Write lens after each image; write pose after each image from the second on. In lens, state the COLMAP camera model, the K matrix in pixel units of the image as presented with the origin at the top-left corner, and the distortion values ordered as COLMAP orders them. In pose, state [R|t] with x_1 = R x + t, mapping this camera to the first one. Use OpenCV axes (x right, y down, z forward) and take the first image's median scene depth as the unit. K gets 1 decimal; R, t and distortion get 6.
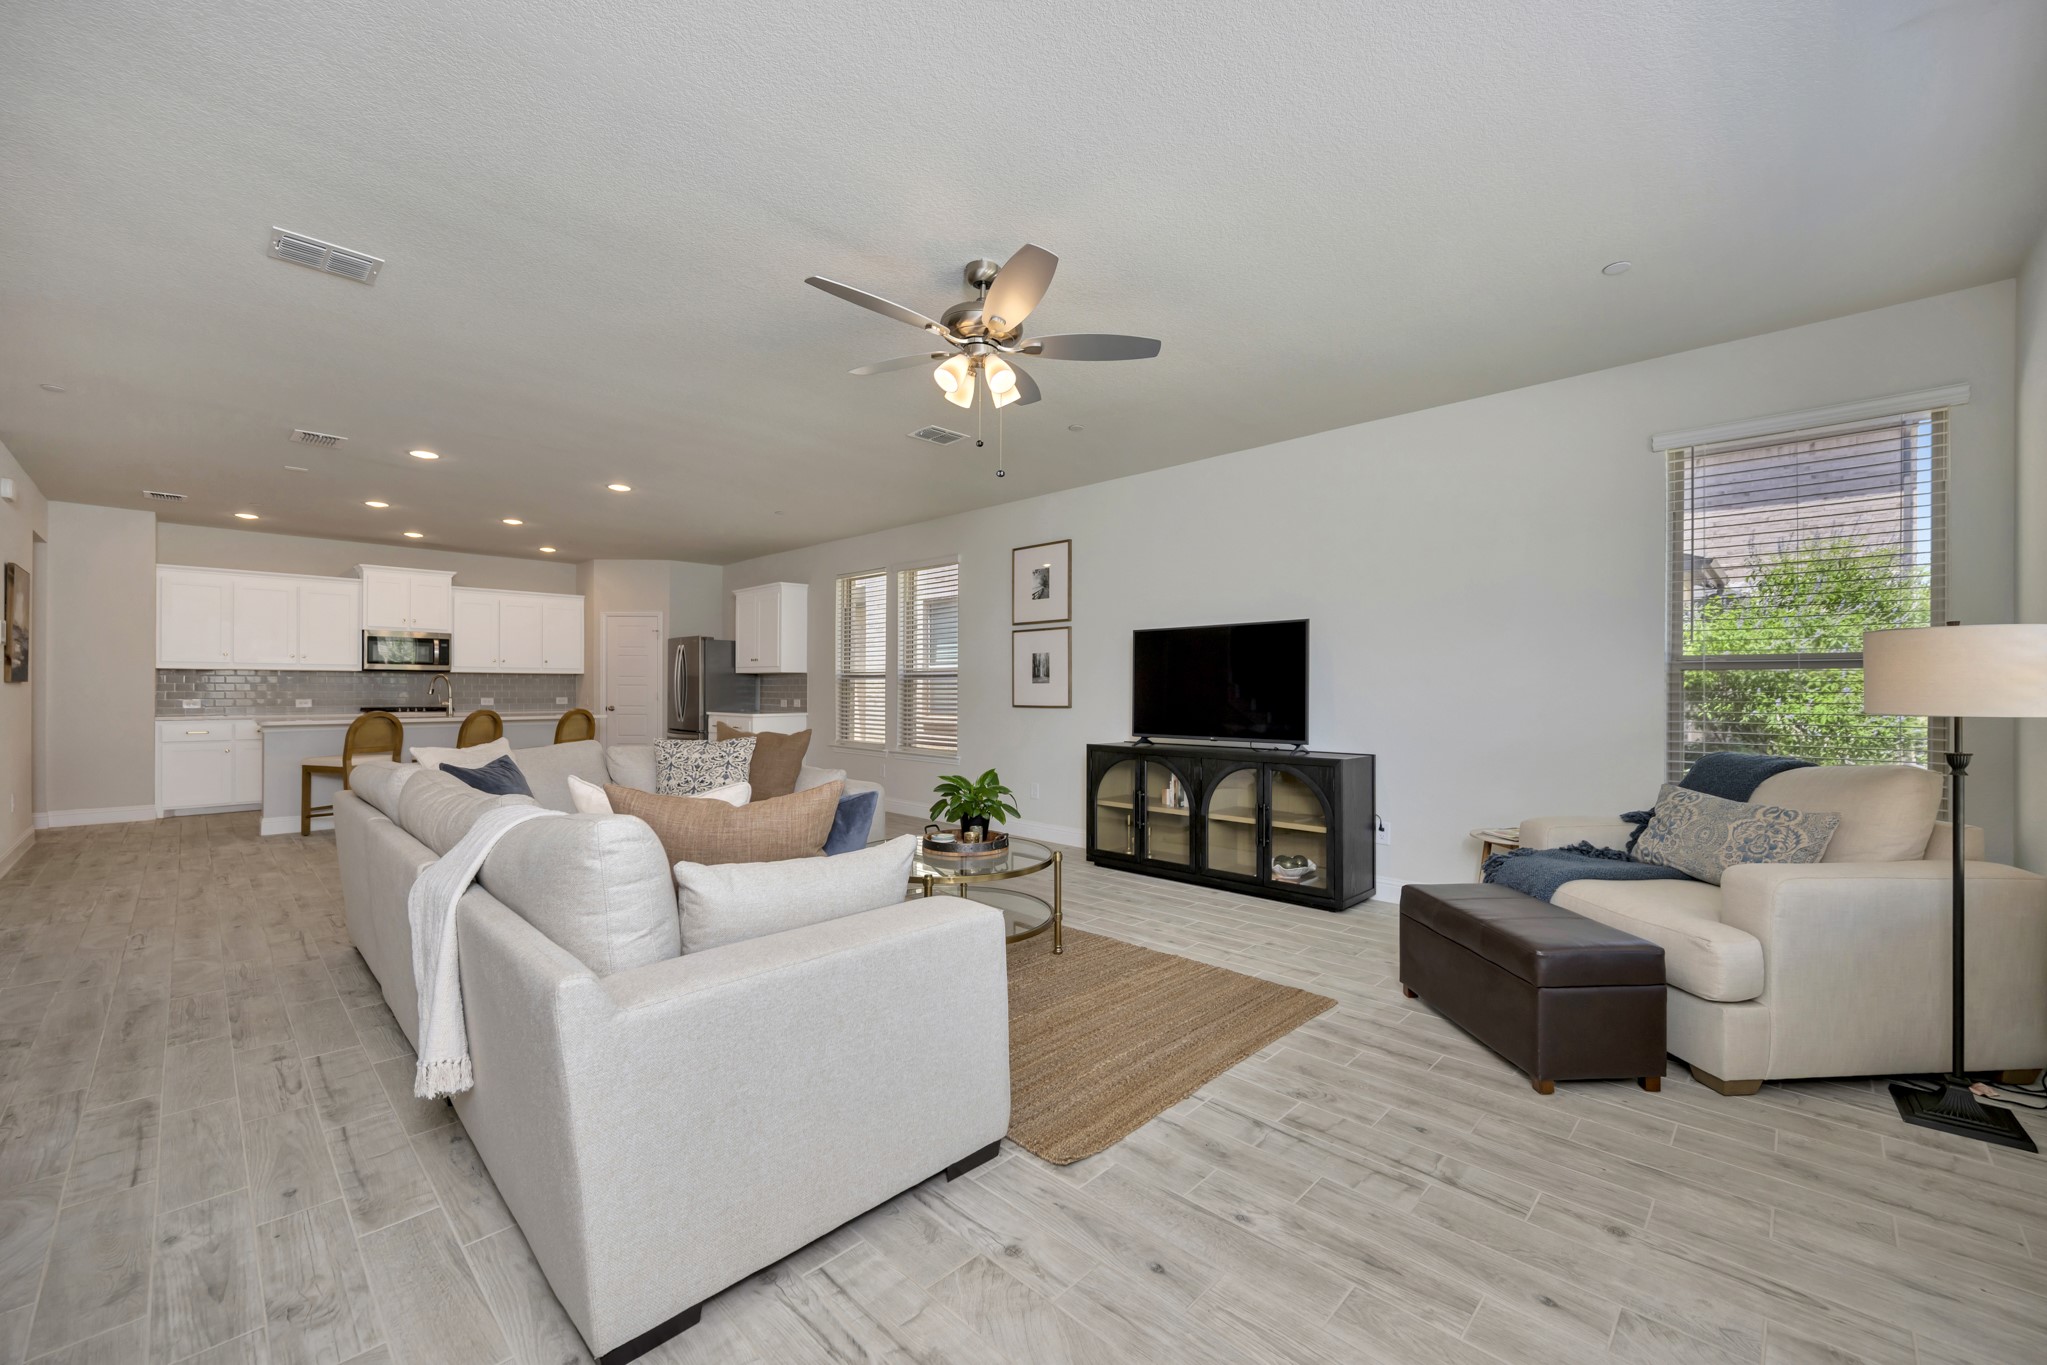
lens RADIAL K [[818.5, 0, 1039.9], [0, 818.5, 682.3], [0, 0, 1]] dist [-0.004212, 0.000088]
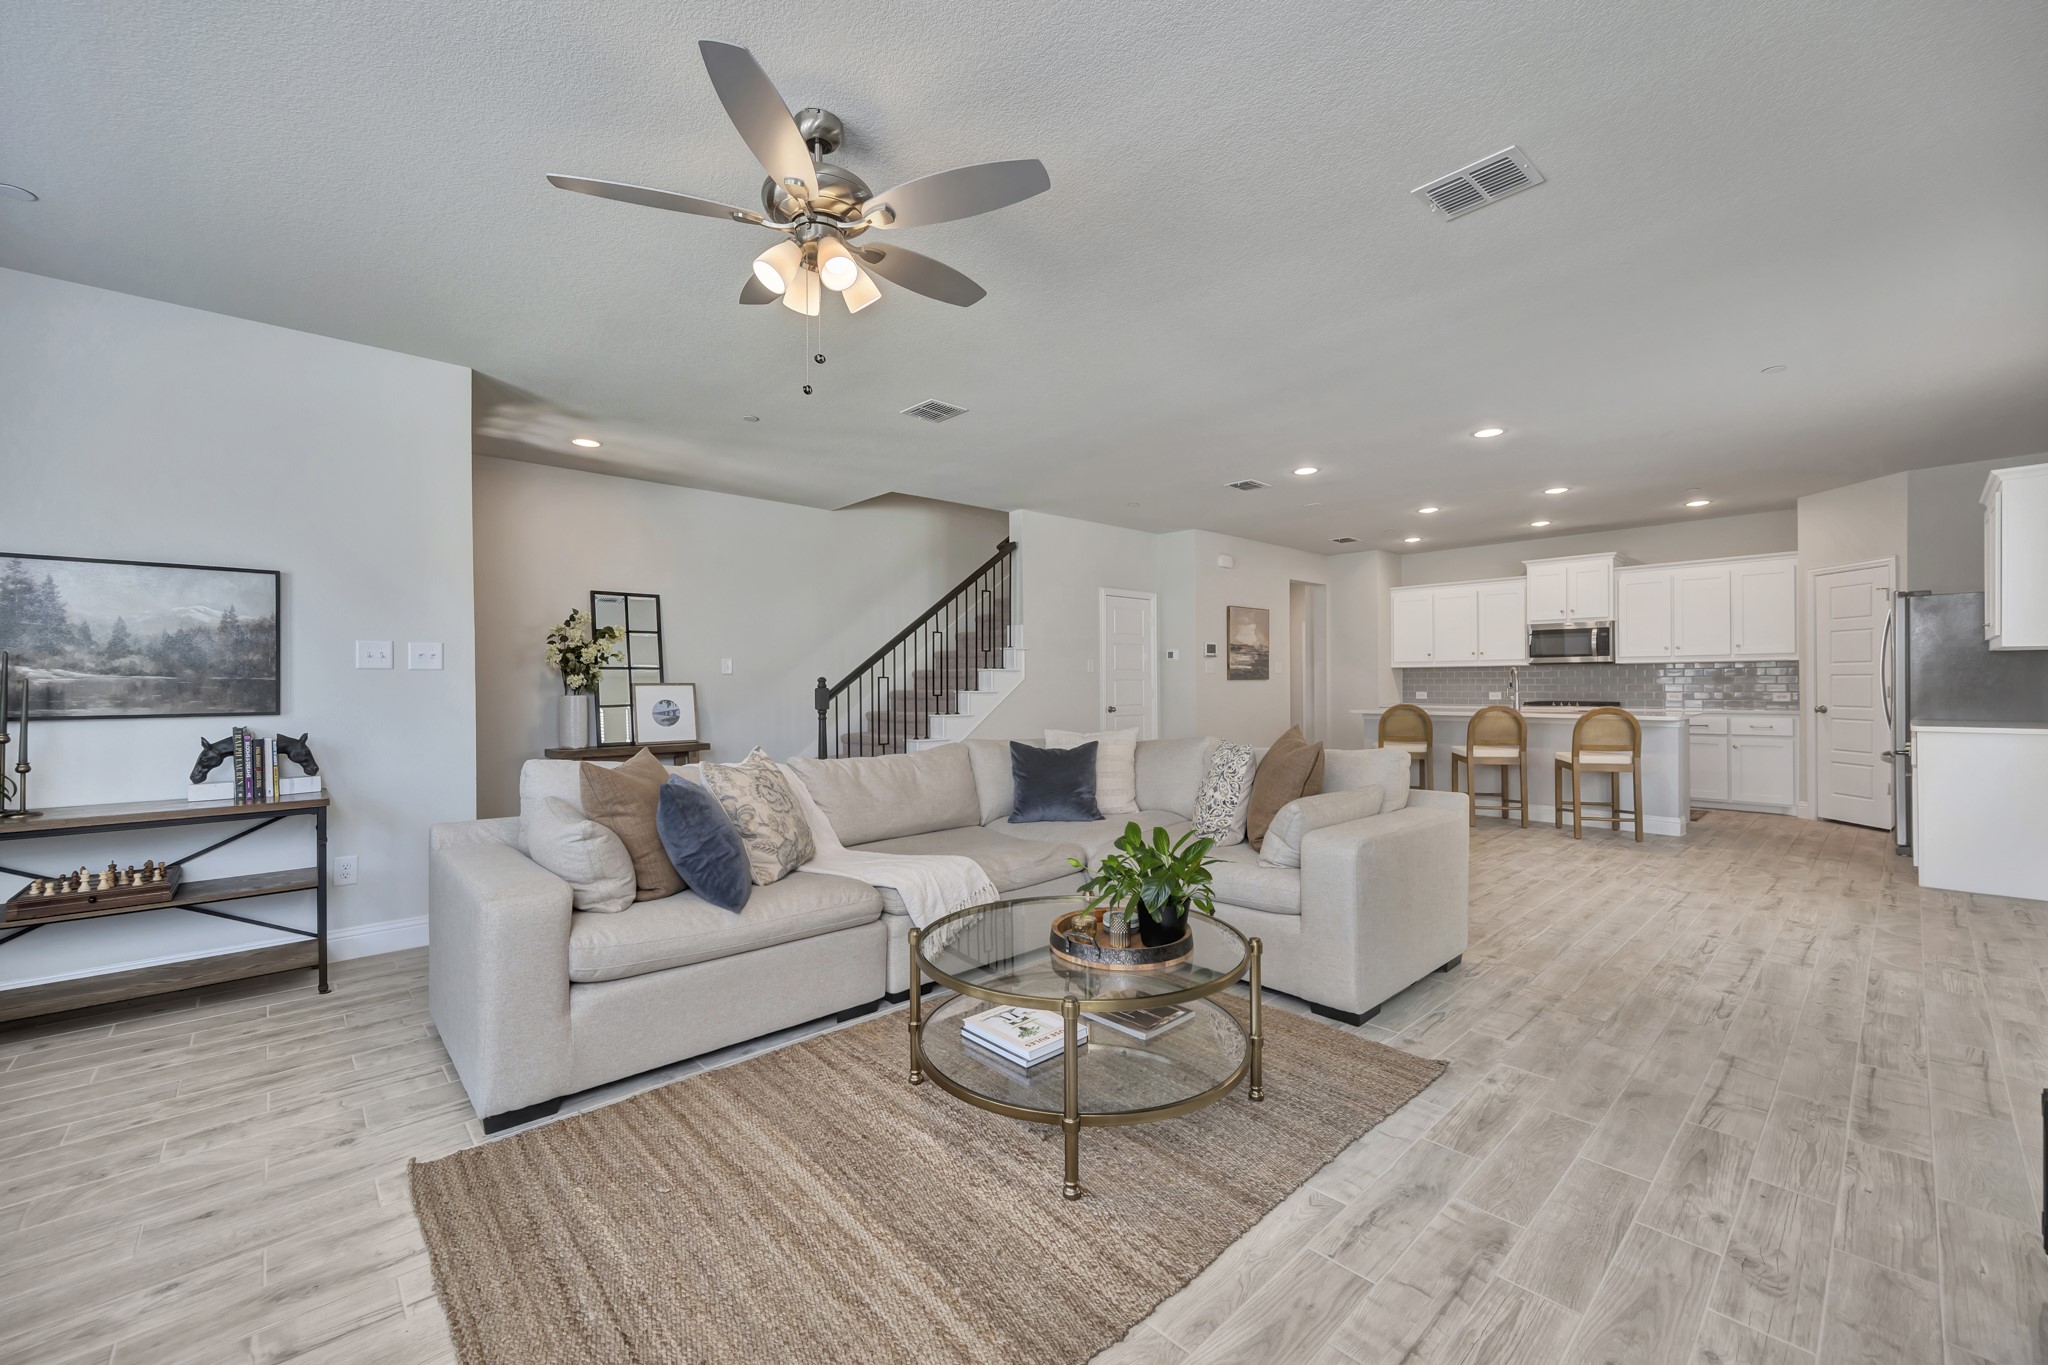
lens RADIAL K [[818.9, 0, 1022.5], [0, 818.9, 651.8], [0, 0, 1]] dist [-0.004212, 0.000088]
pose [[-0.068136, -0.040328, -0.996861, 0.311256], [0.013424, 0.999055, -0.041334, 0.004897], [0.997586, -0.016198, -0.067530, 0.568750]]
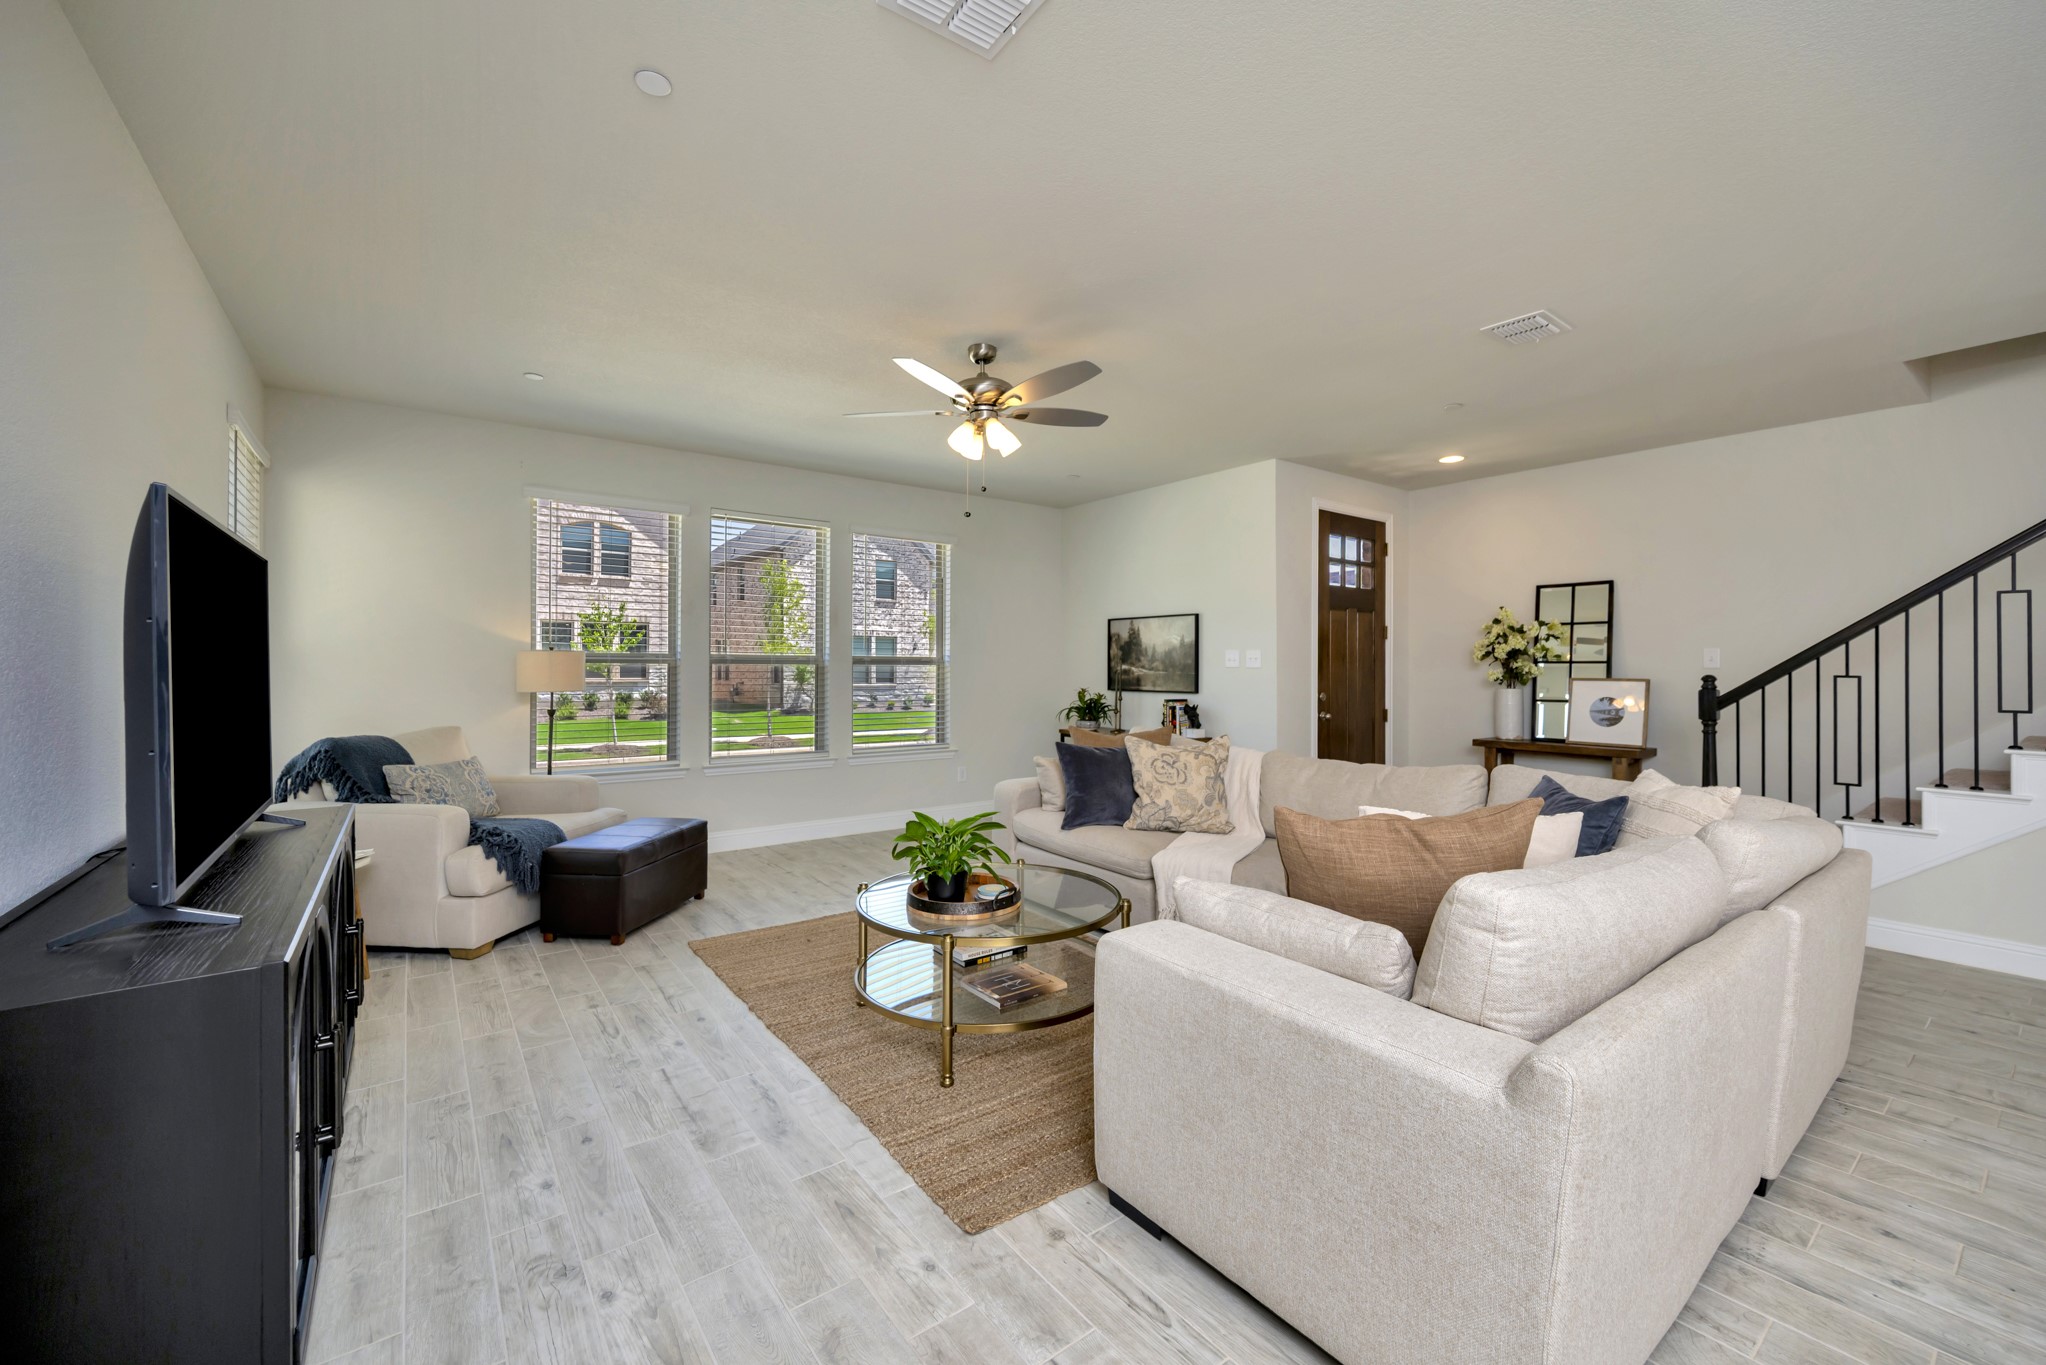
lens RADIAL K [[818.1, 0, 1047.1], [0, 818.1, 668.7], [0, 0, 1]] dist [-0.004212, 0.000088]
pose [[-0.988679, -0.004778, 0.149968, -0.164905], [-0.005298, 0.999981, -0.003065, -0.008003], [-0.149950, -0.003825, -0.988686, 1.018139]]
